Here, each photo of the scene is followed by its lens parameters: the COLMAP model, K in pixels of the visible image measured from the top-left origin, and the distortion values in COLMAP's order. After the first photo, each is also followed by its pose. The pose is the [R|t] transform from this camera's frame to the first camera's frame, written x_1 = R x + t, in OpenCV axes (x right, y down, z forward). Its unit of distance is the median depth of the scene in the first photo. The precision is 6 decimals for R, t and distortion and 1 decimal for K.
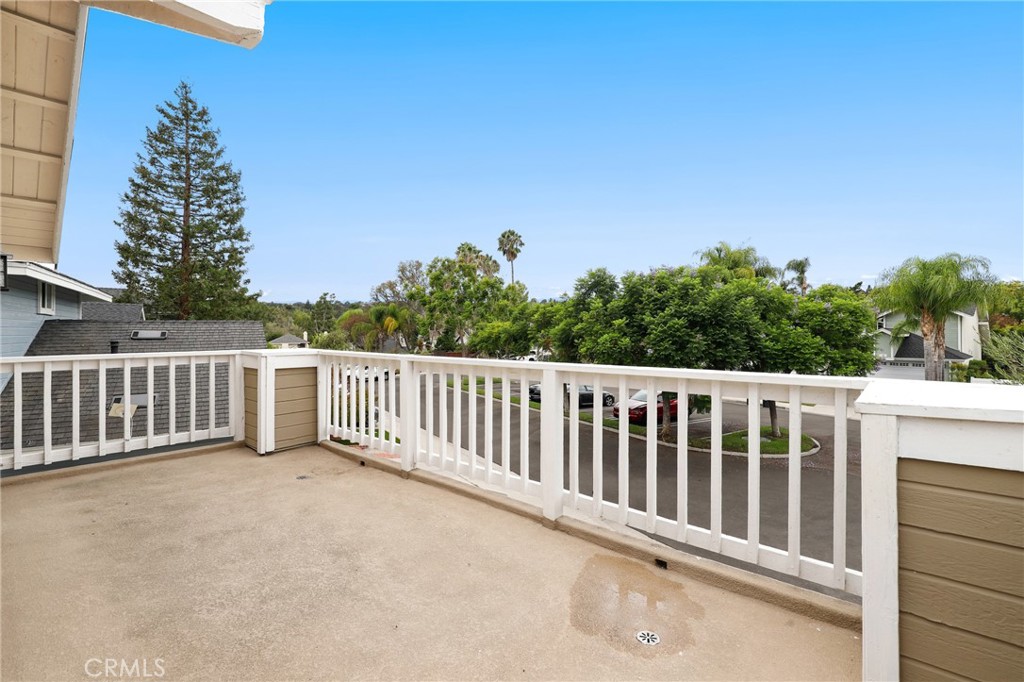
lens RADIAL K [[461.3, 0, 517.9], [0, 461.3, 335.5], [0, 0, 1]] dist [-0.009710, -0.000539]
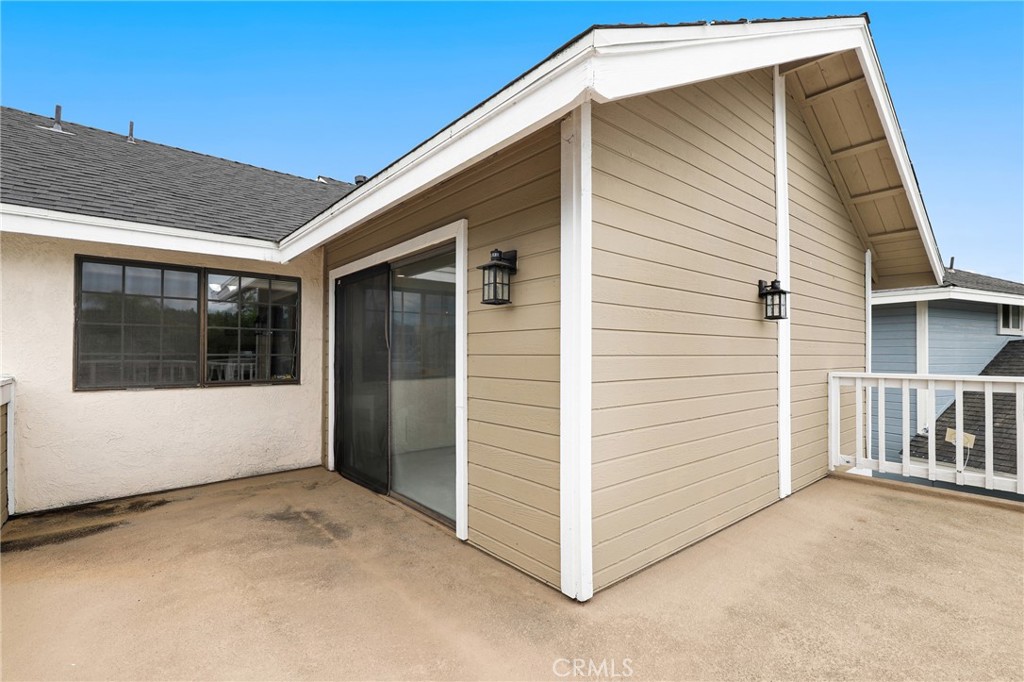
lens RADIAL K [[461.3, 0, 518.2], [0, 461.3, 342.2], [0, 0, 1]] dist [-0.009710, -0.000539]
pose [[-0.149442, -0.016572, -0.988632, 0.219379], [-0.015396, 0.999777, -0.014432, -0.000377], [0.988651, 0.013064, -0.149664, 0.343853]]
